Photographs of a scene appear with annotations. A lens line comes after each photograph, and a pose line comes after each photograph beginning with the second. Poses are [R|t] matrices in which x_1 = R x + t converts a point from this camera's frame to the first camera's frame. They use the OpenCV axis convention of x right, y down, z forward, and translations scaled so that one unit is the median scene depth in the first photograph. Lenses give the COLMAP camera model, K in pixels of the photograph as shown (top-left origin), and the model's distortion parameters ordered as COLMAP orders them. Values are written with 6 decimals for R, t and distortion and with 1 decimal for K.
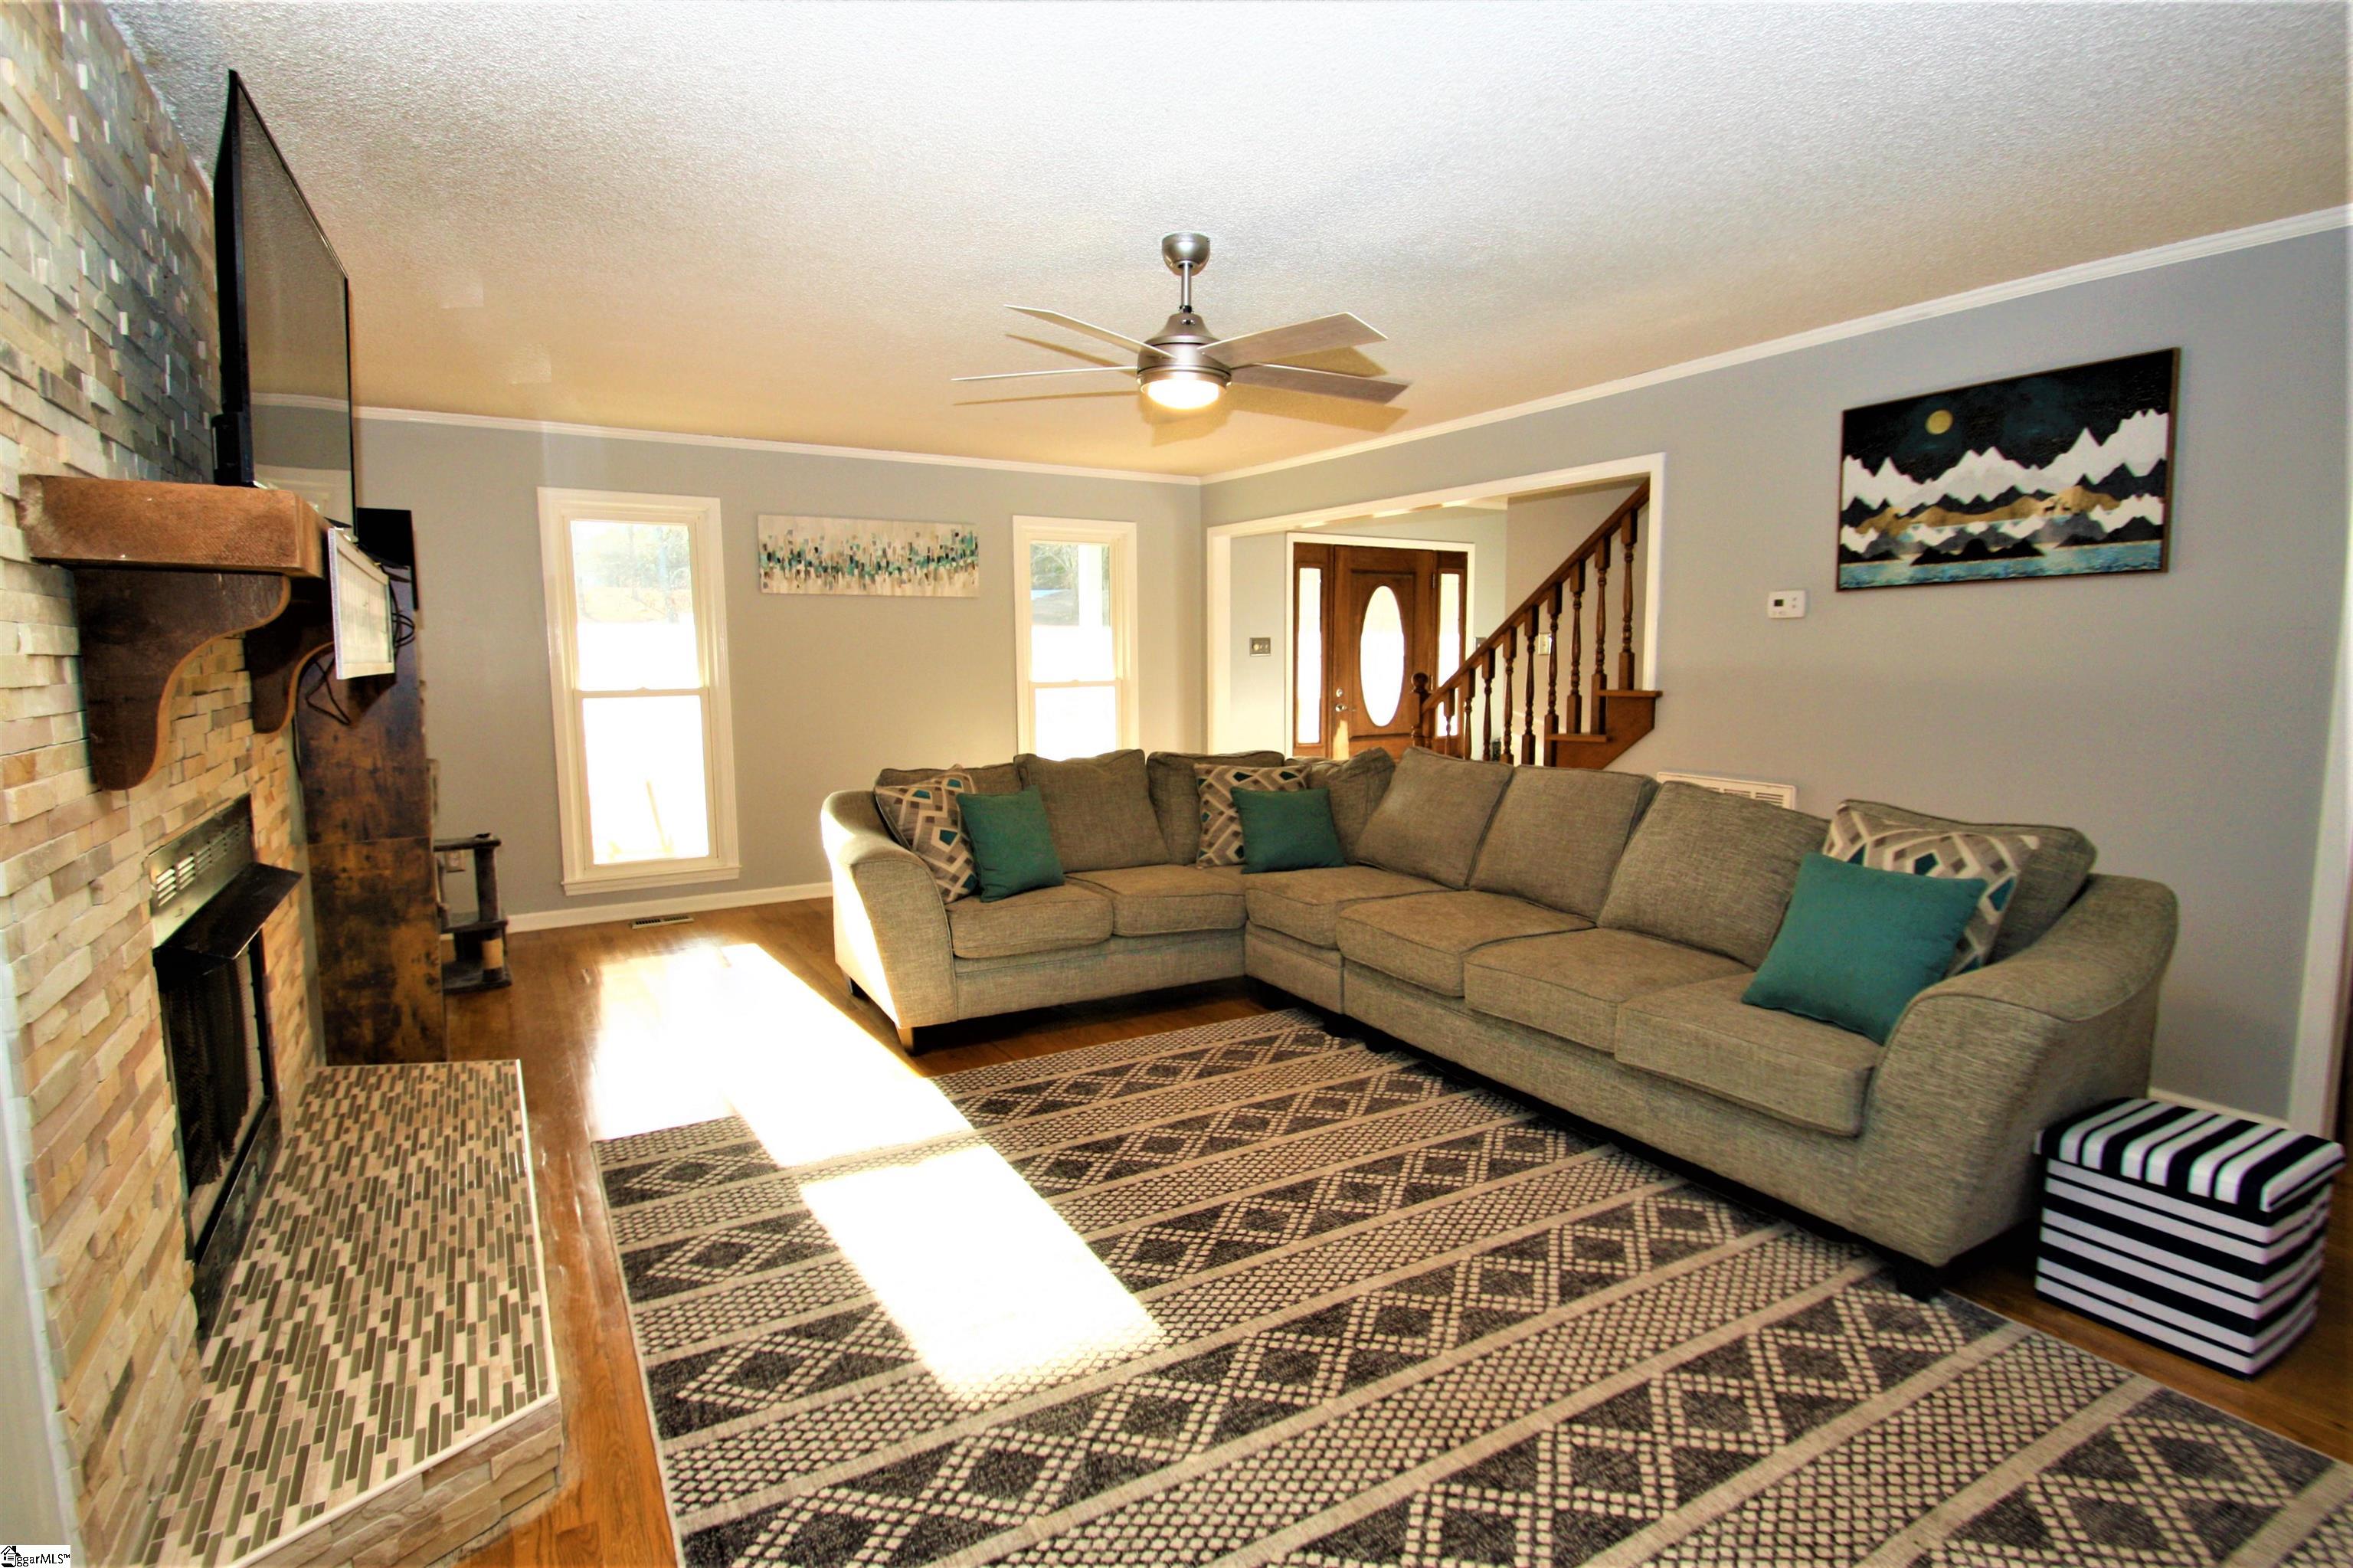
lens RADIAL K [[1167.3, 0, 1176.5], [0, 1167.3, 784.0], [0, 0, 1]] dist [0.019256, -0.024656]
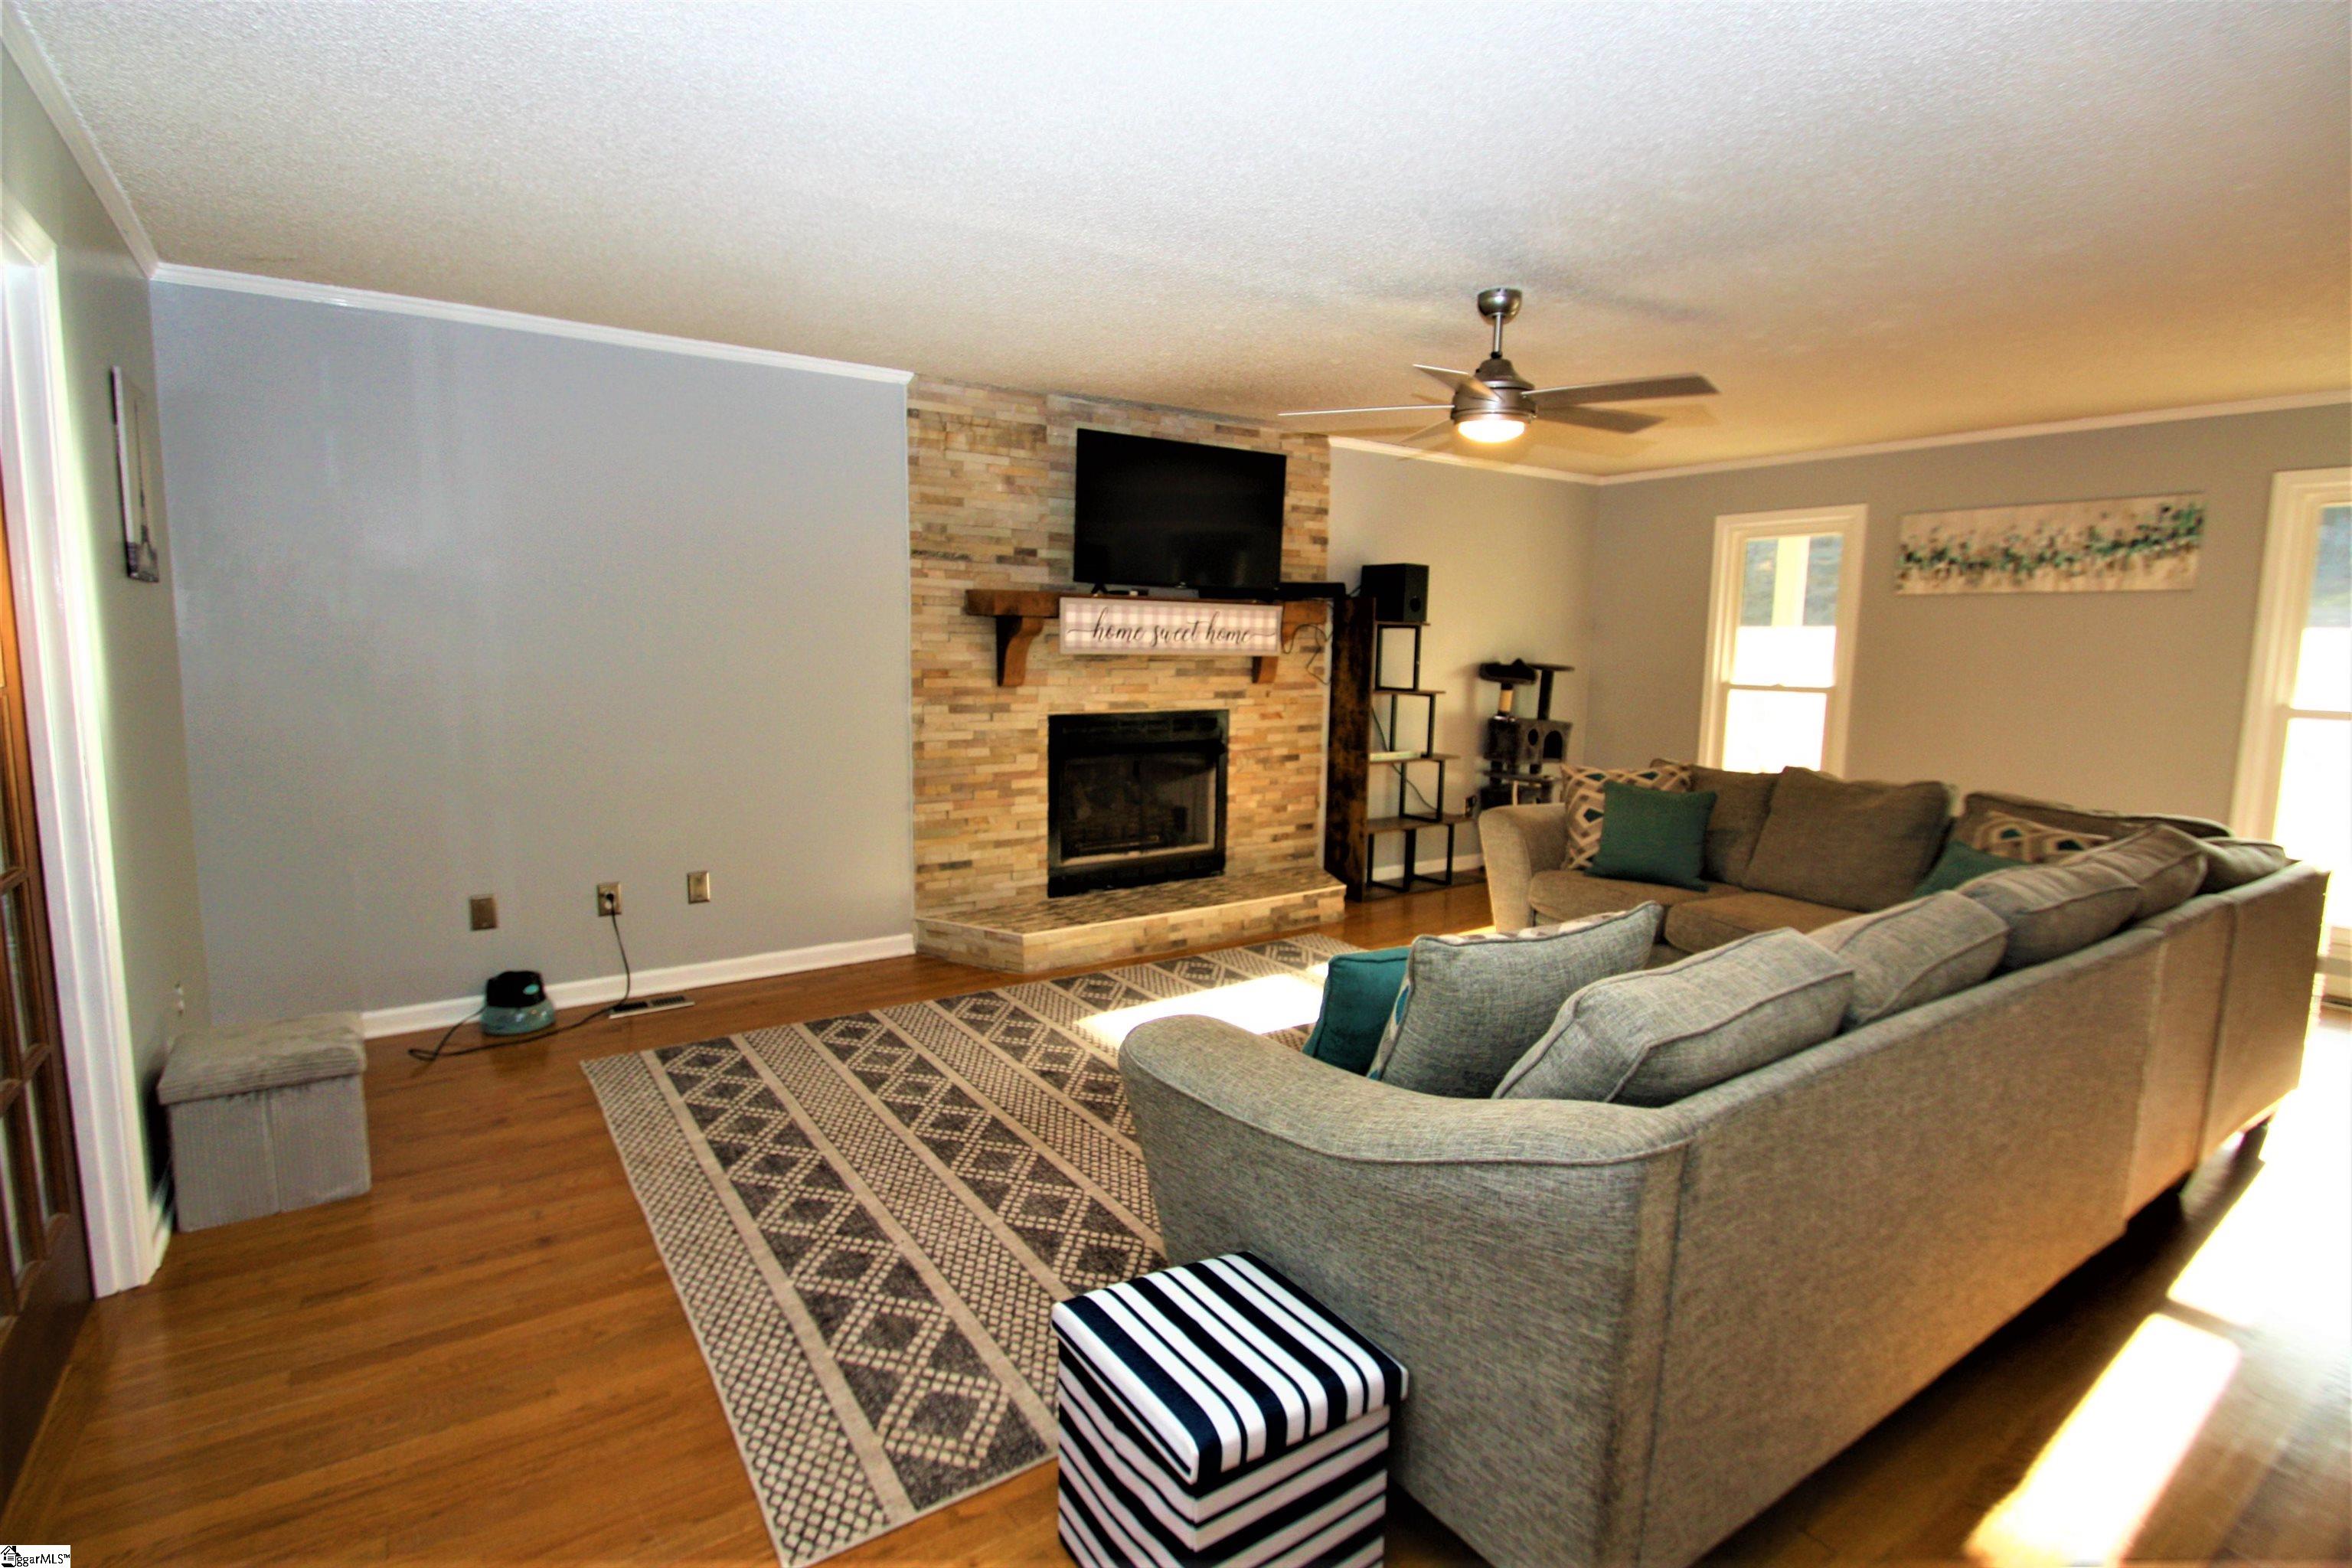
lens RADIAL K [[1131.0, 0, 1165.4], [0, 1131.0, 782.5], [0, 0, 1]] dist [0.025905, -0.022213]
pose [[0.064647, 0.134998, -0.988735, 0.984067], [-0.126662, 0.983904, 0.126057, -0.084088], [0.989837, 0.117086, 0.080705, 0.551927]]
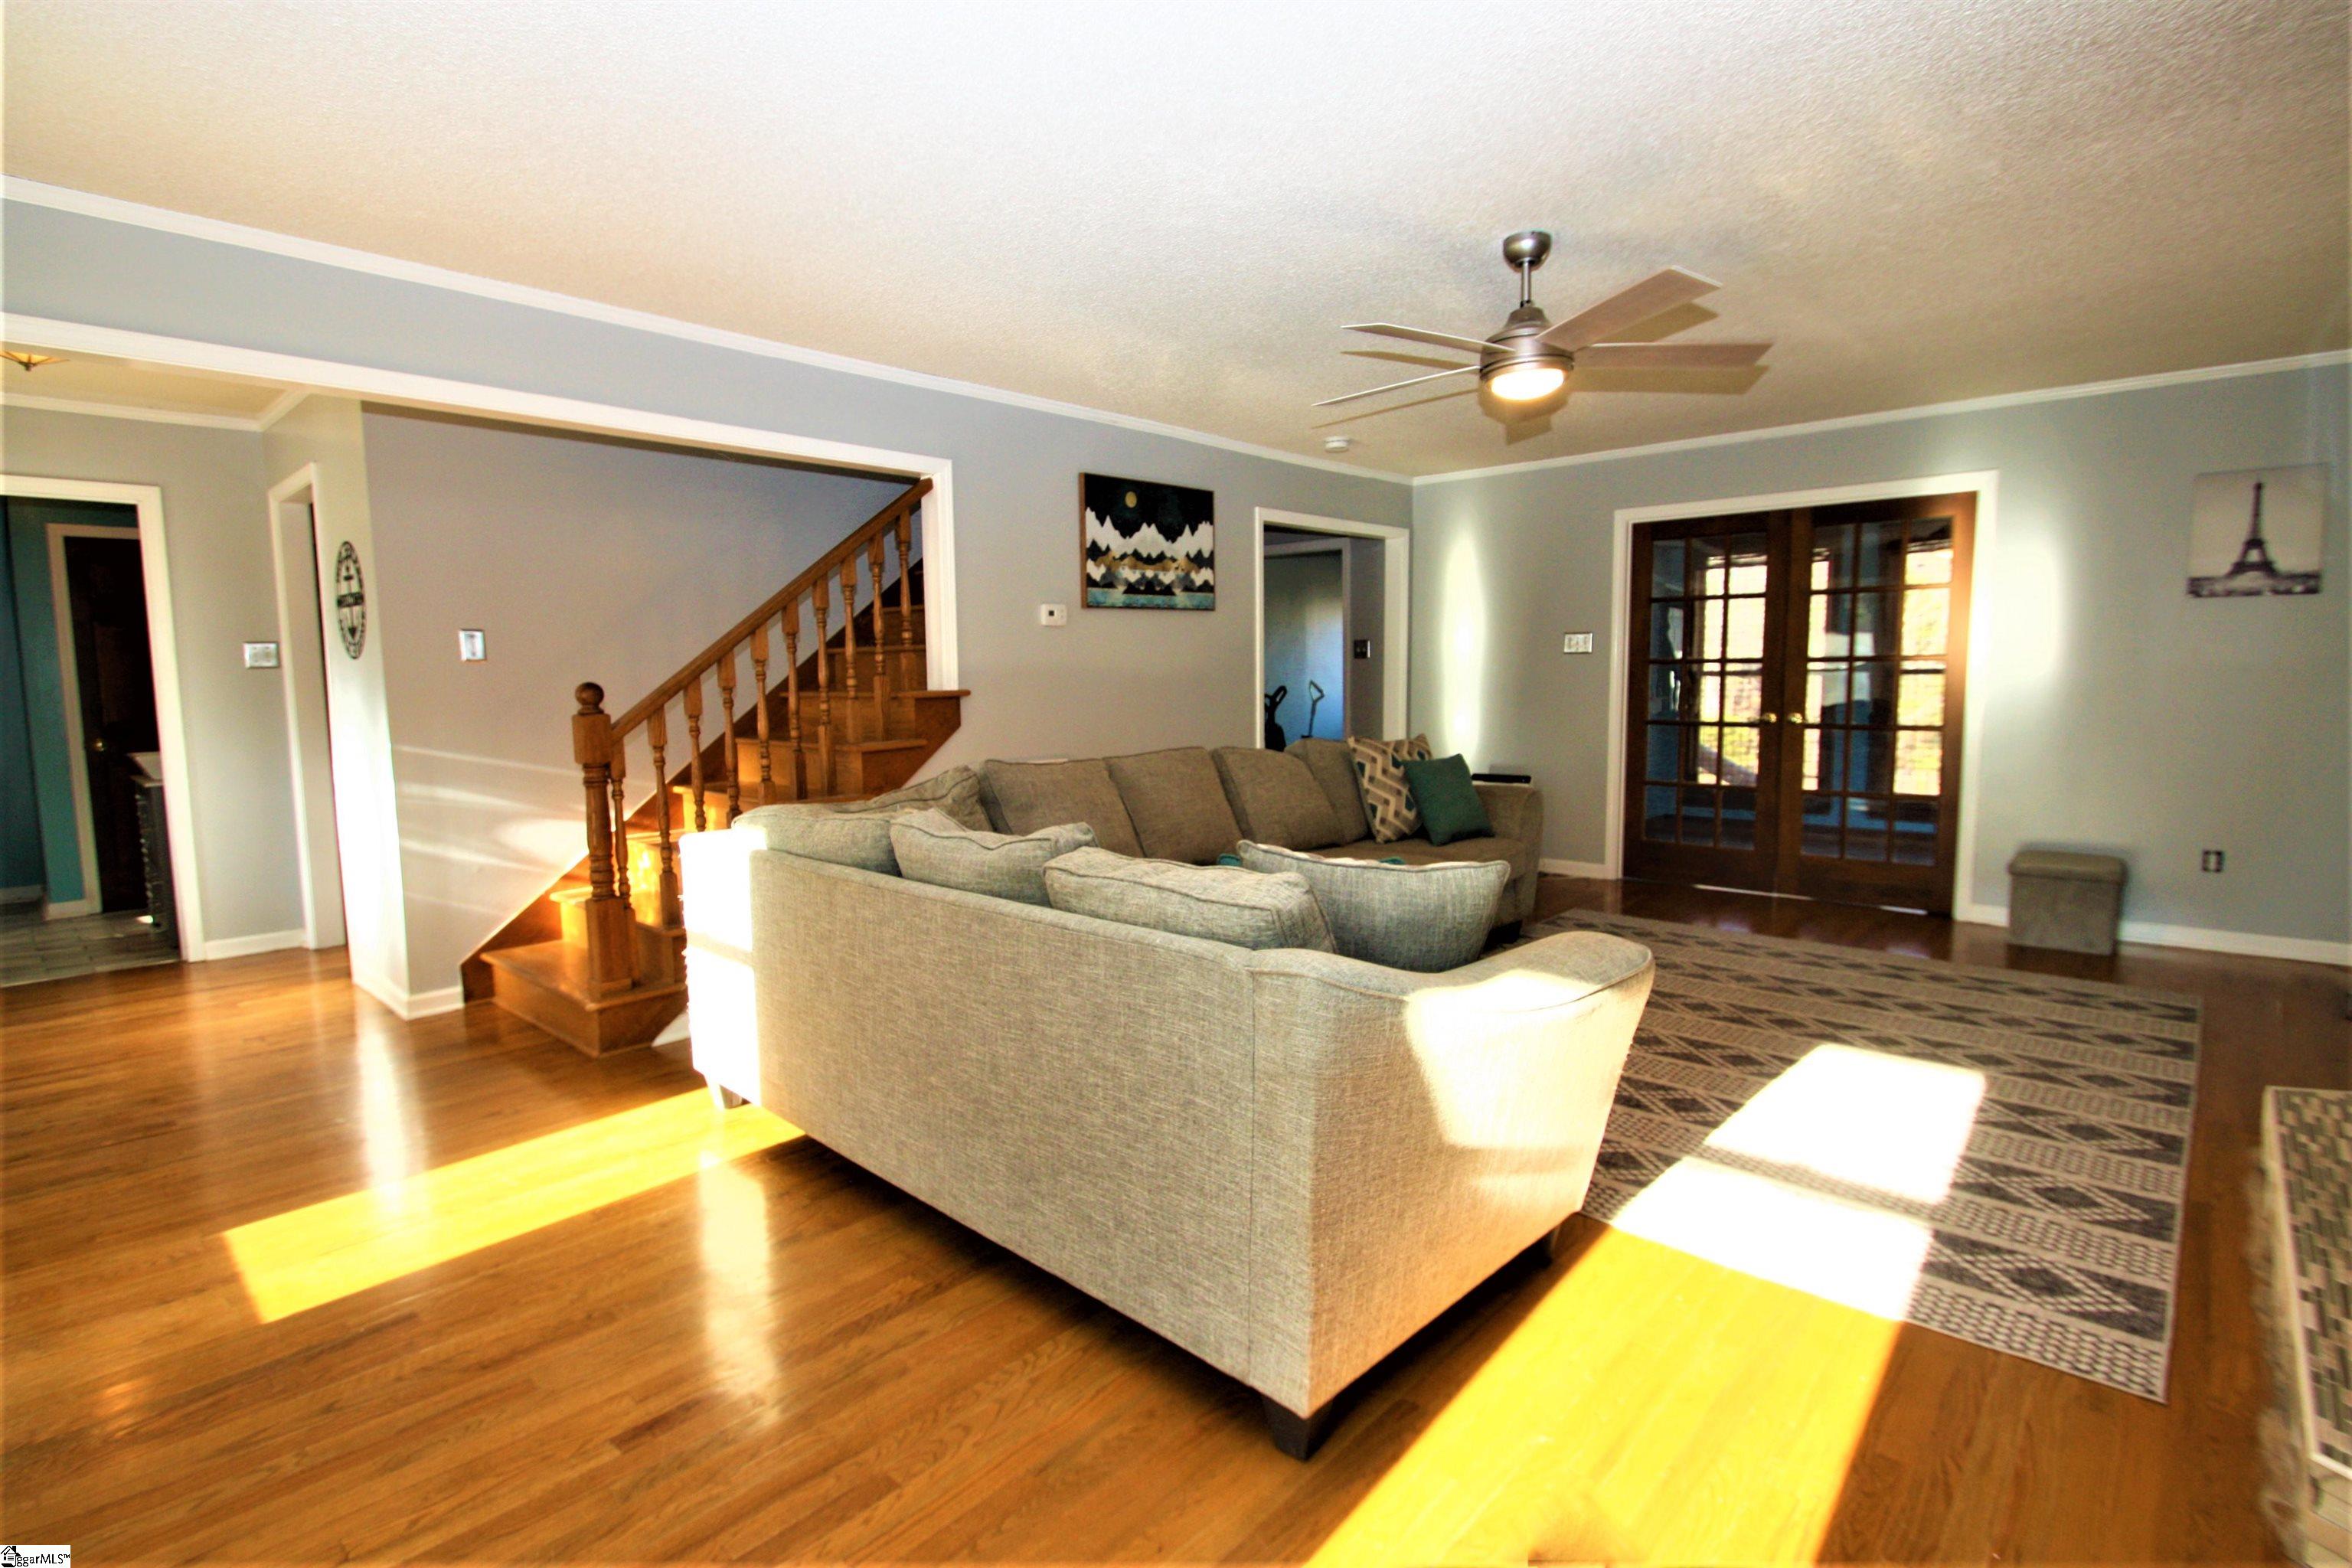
lens RADIAL K [[1131.0, 0, 1165.4], [0, 1131.0, 782.5], [0, 0, 1]] dist [0.025905, -0.022213]
pose [[-0.287297, -0.088619, 0.953733, -0.789192], [0.118764, 0.984732, 0.127274, -0.134346], [-0.950450, 0.149834, -0.272386, 1.433310]]
